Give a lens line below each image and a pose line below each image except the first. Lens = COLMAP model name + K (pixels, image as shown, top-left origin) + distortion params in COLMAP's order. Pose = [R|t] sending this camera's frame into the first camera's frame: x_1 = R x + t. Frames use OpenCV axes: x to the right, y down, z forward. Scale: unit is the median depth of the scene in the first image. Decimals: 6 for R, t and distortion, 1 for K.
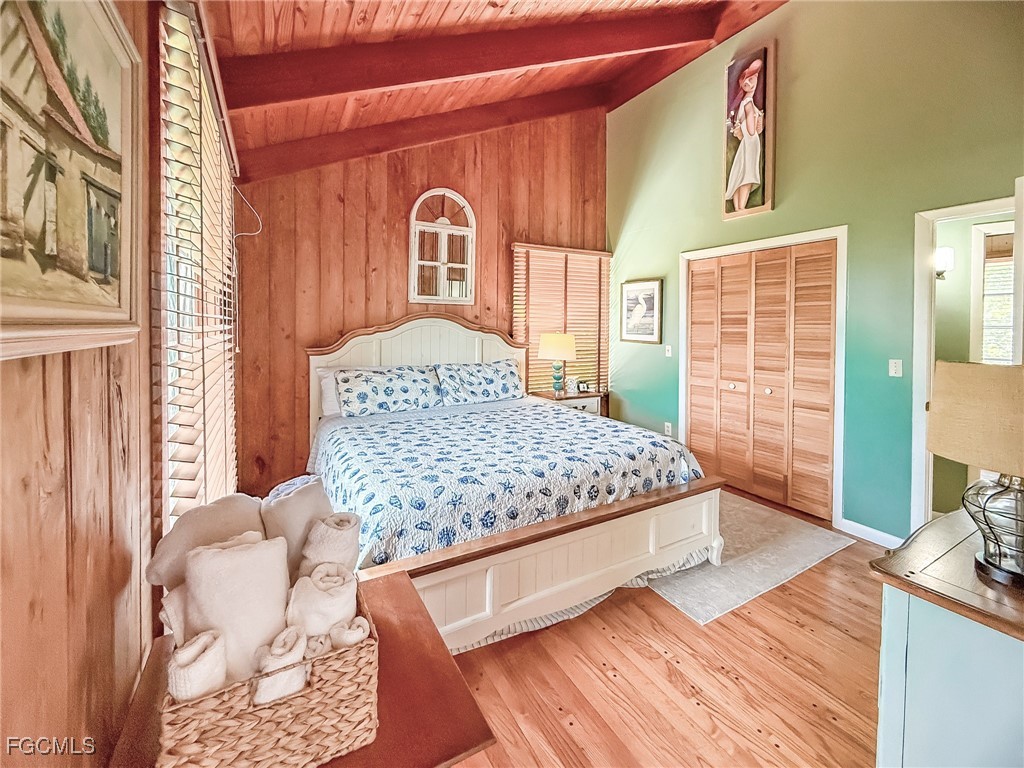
lens RADIAL K [[432.6, 0, 524.7], [0, 432.6, 325.4], [0, 0, 1]] dist [0.000894, -0.000186]
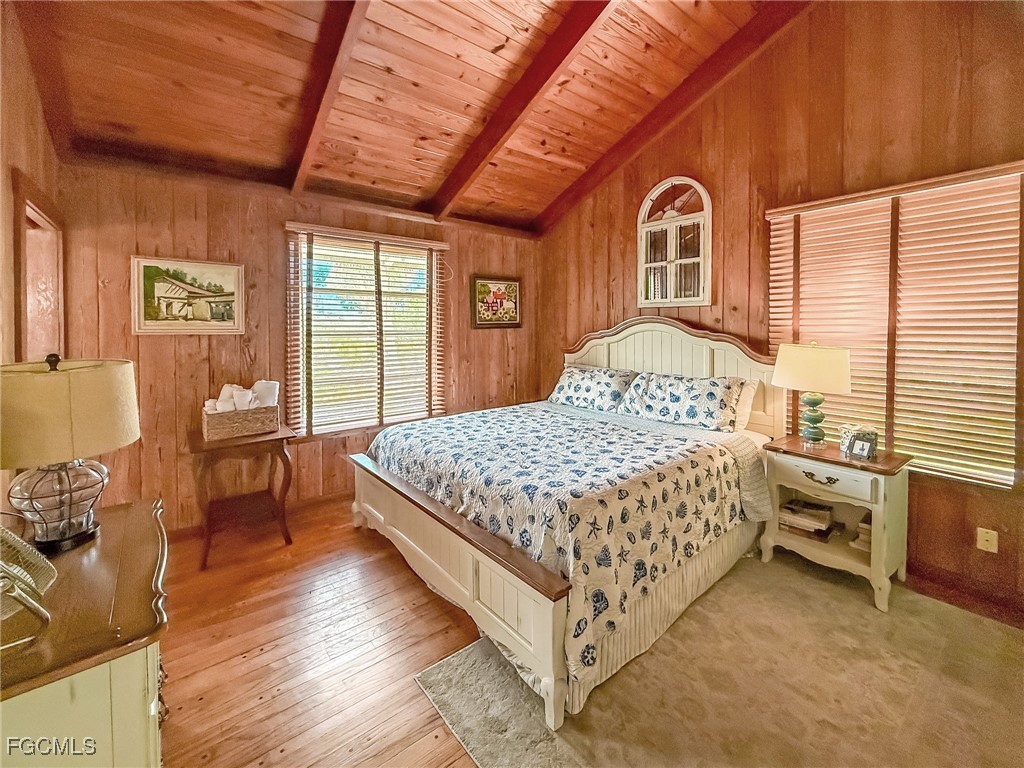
lens RADIAL K [[432.6, 0, 502.7], [0, 432.6, 330.0], [0, 0, 1]] dist [0.000894, -0.000186]
pose [[0.133691, 0.001973, -0.991021, 0.688973], [-0.002933, 0.999994, 0.001595, -0.002161], [0.991019, 0.002693, 0.133696, 0.563355]]
